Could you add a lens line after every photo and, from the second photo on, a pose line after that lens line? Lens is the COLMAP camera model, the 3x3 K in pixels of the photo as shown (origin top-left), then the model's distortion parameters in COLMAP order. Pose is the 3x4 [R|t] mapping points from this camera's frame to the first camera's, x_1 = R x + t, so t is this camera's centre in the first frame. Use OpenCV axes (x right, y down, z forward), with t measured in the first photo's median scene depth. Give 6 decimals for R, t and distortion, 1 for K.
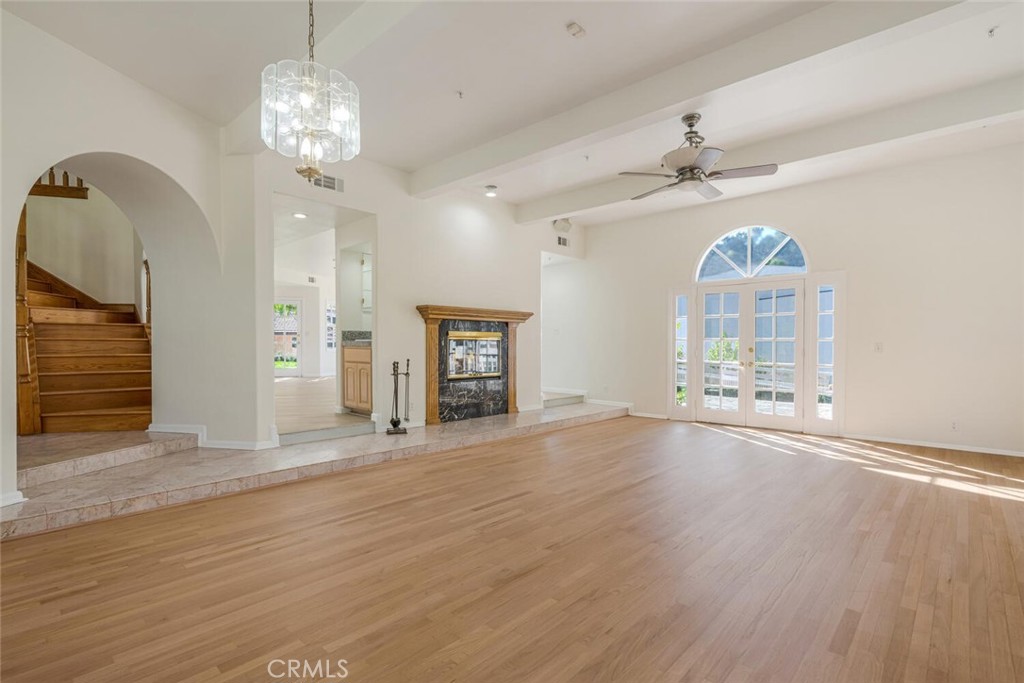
lens RADIAL K [[470.2, 0, 507.3], [0, 470.2, 346.6], [0, 0, 1]] dist [-0.005512, 0.001955]
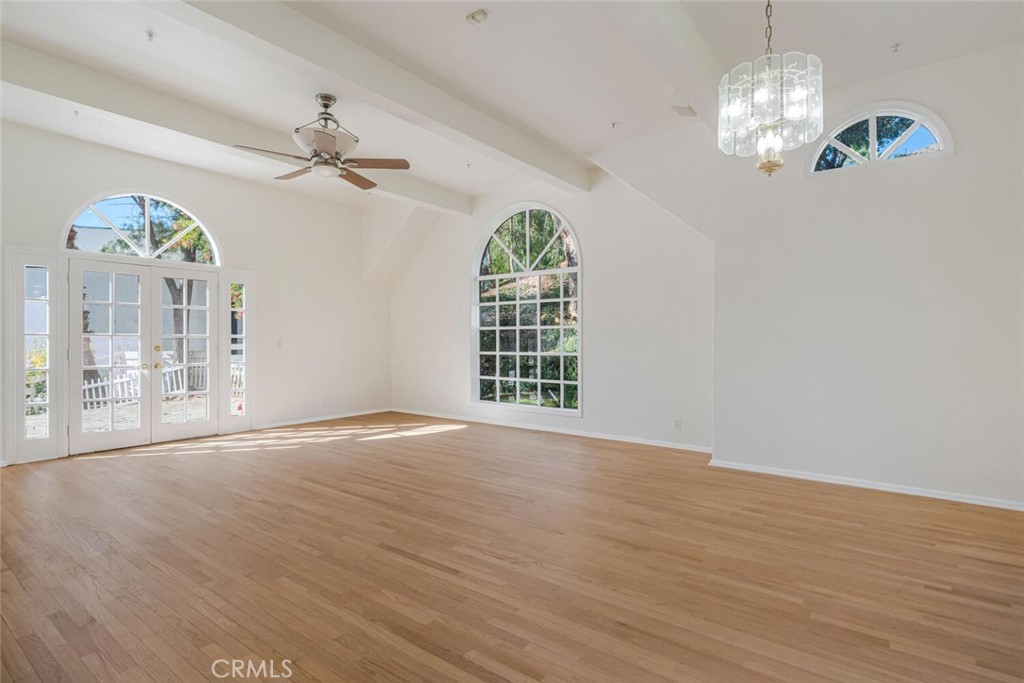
lens RADIAL K [[494.4, 0, 508.9], [0, 494.4, 340.1], [0, 0, 1]] dist [-0.002847, 0.000331]
pose [[-0.067286, -0.004274, 0.997725, -0.805321], [0.009232, 0.999945, 0.004906, -0.016649], [-0.997691, 0.009541, -0.067243, 0.926020]]
